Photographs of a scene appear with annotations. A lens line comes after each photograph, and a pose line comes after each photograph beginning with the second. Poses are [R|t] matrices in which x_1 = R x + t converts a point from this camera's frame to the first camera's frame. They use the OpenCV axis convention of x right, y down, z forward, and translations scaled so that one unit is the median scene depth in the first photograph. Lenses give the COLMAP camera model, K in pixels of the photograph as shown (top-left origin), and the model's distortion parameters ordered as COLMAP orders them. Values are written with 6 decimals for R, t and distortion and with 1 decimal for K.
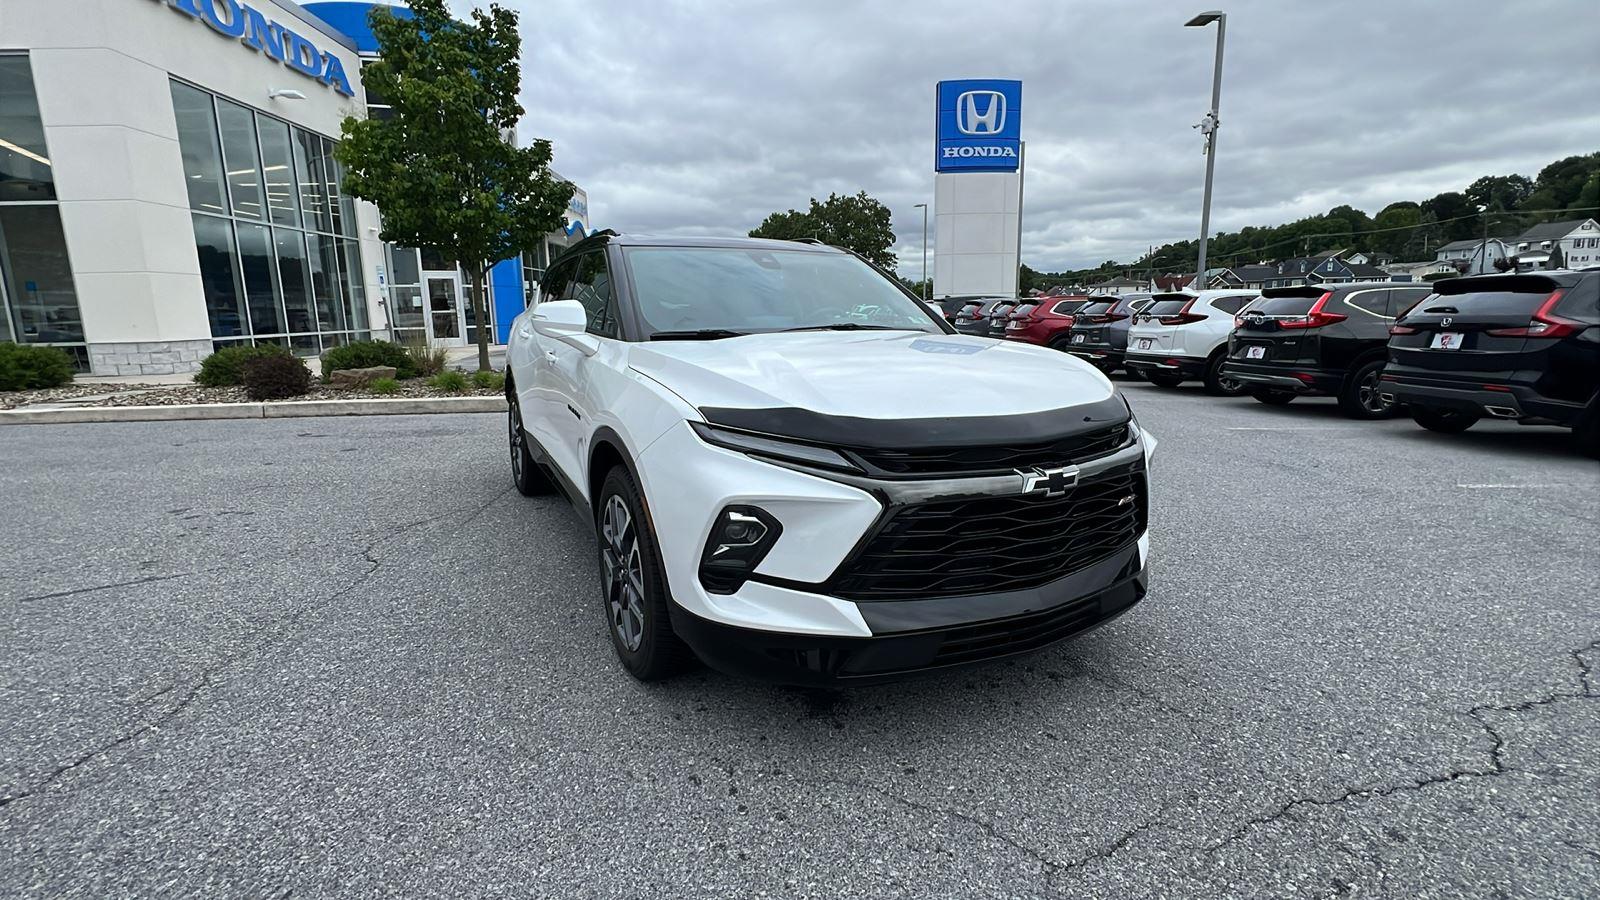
lens RADIAL K [[735.3, 0, 796.4], [0, 735.3, 449.9], [0, 0, 1]] dist [-0.002826, 0.000007]
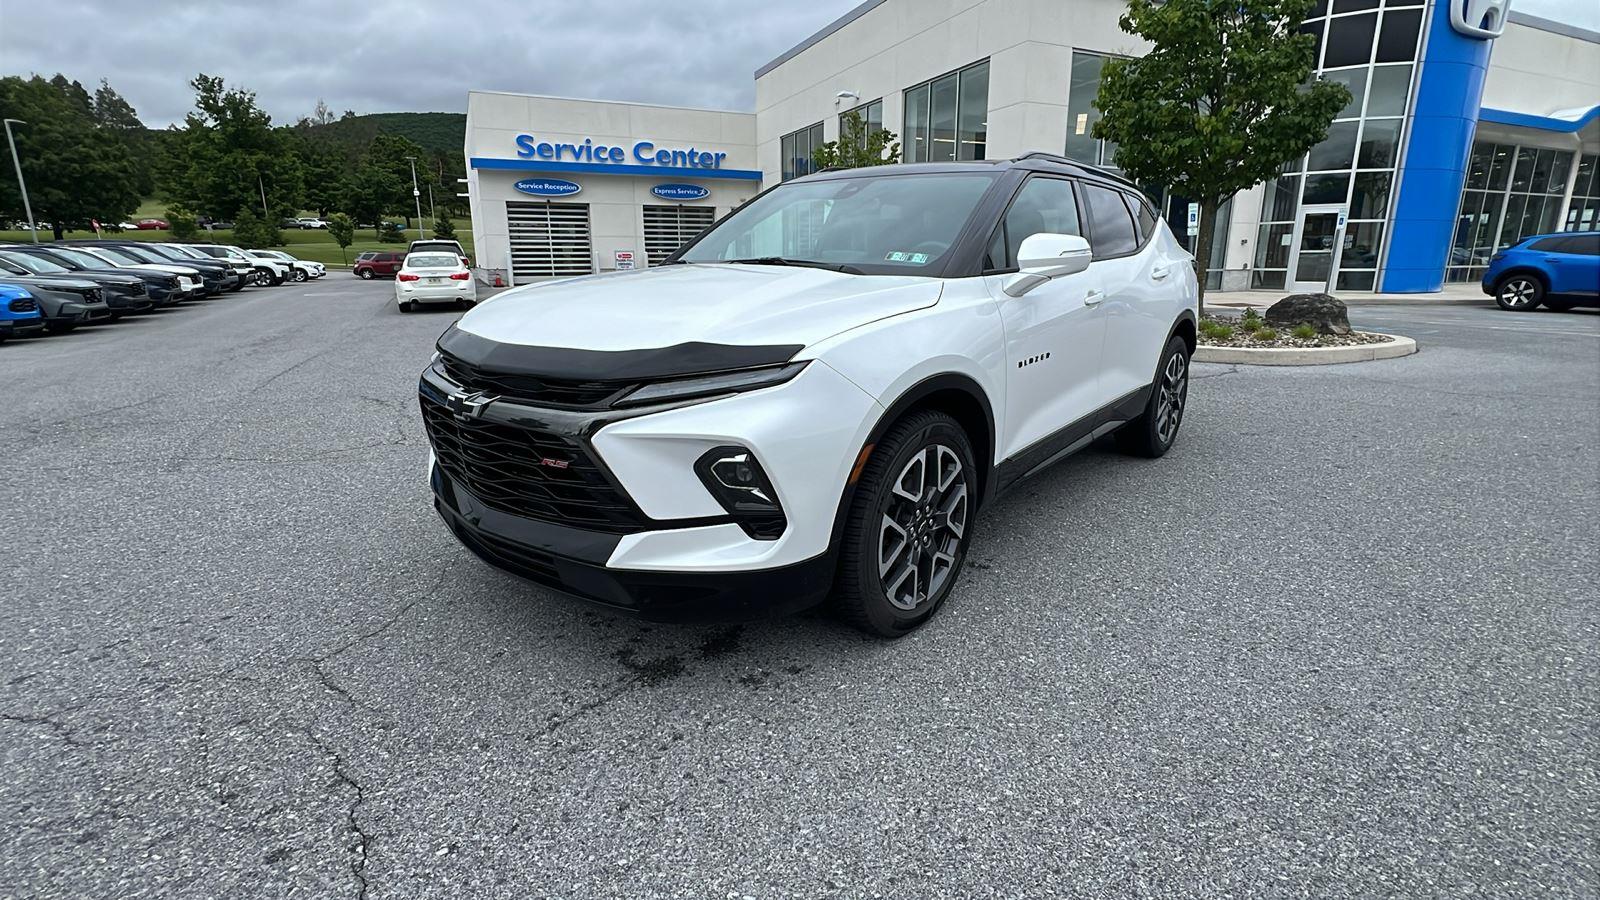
lens RADIAL K [[735.3, 0, 796.4], [0, 735.3, 449.9], [0, 0, 1]] dist [-0.002826, 0.000007]
pose [[0.367657, 0.249773, -0.895791, 0.146752], [-0.179653, 0.964187, 0.195109, -0.018534], [0.912444, 0.089198, 0.399362, 0.101105]]
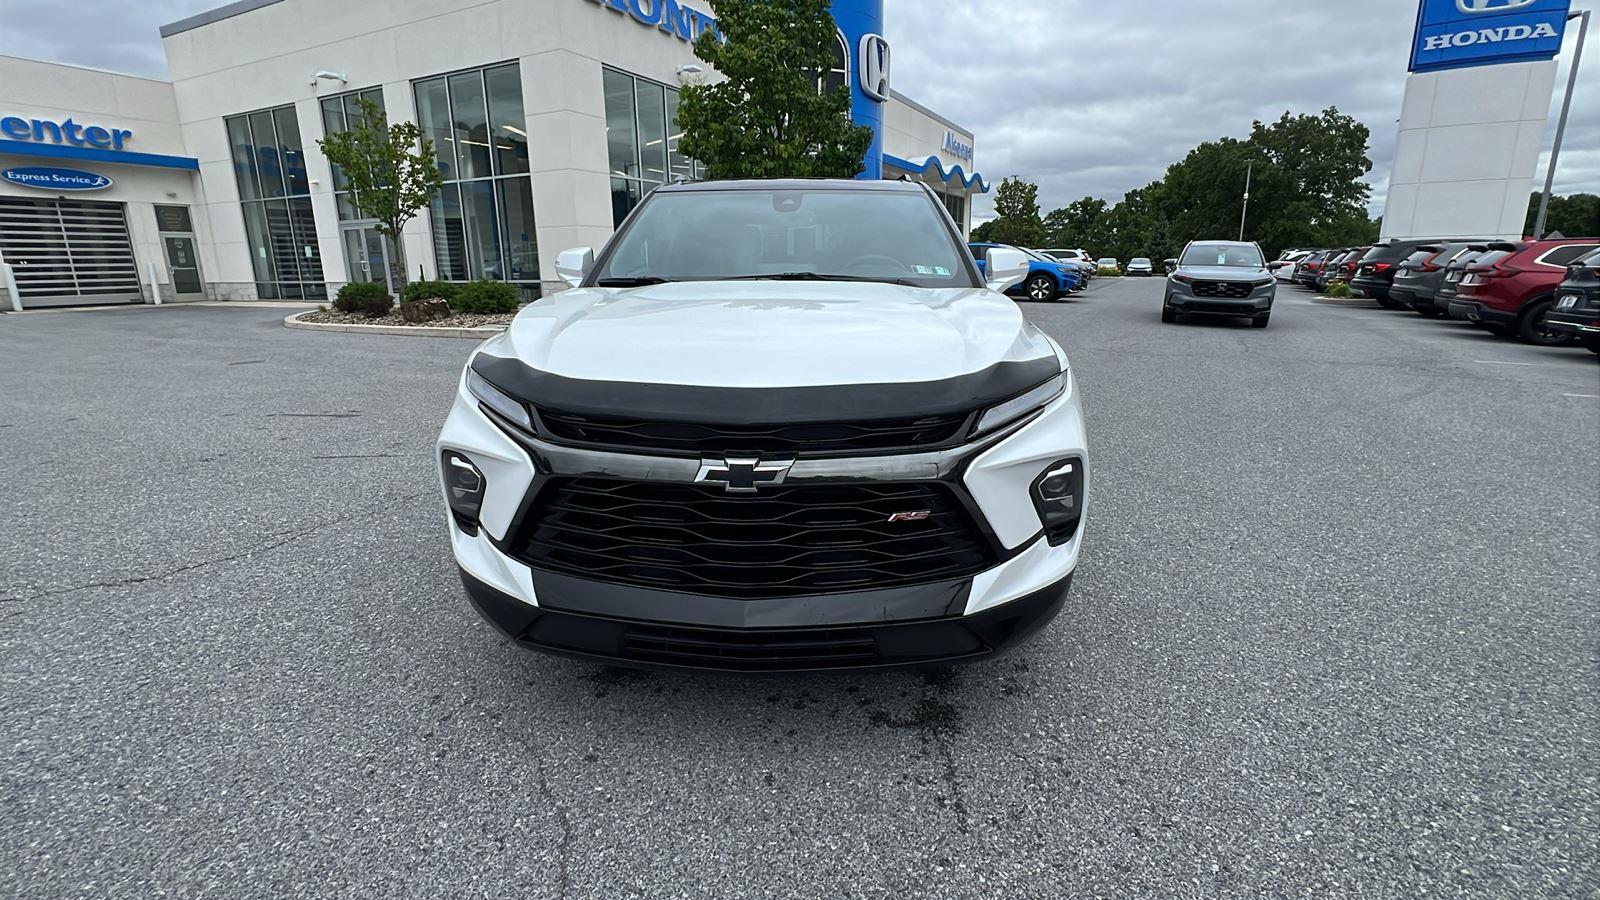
lens RADIAL K [[735.3, 0, 796.4], [0, 735.3, 449.9], [0, 0, 1]] dist [-0.002826, 0.000007]
pose [[0.865386, 0.129782, -0.484008, 0.077872], [-0.096251, 0.990945, 0.093620, -0.006361], [0.491775, -0.034431, 0.870041, 0.032827]]
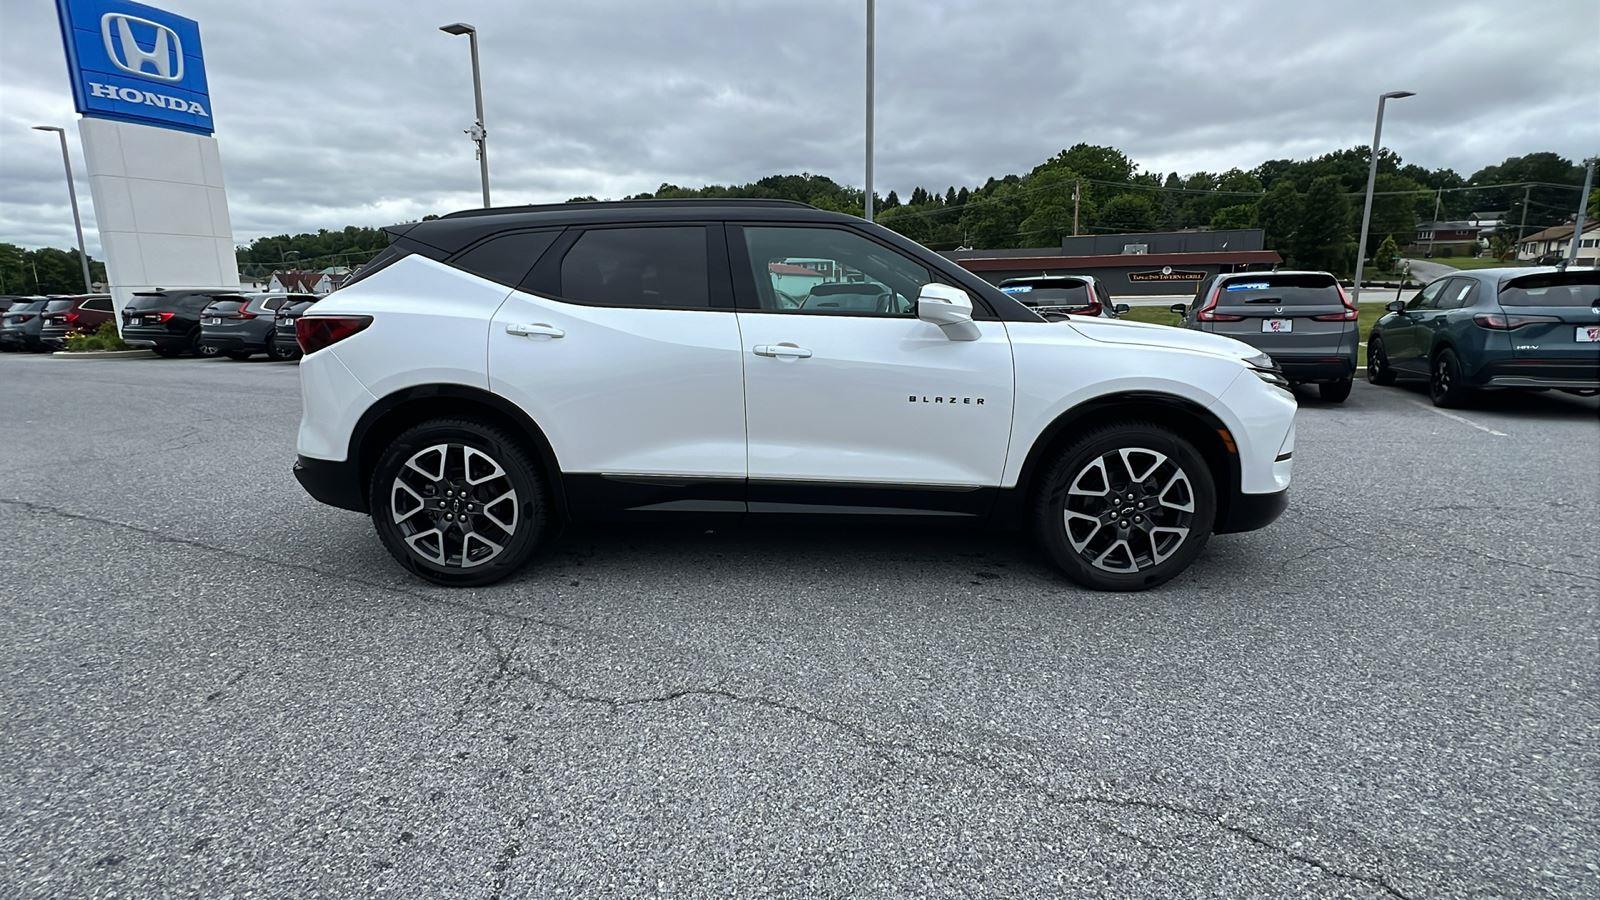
lens RADIAL K [[735.3, 0, 796.4], [0, 735.3, 449.9], [0, 0, 1]] dist [-0.002826, 0.000007]
pose [[0.468194, -0.167766, 0.867554, -0.197312], [0.167633, 0.980845, 0.099207, -0.017751], [-0.867579, 0.098982, 0.487348, 0.111499]]
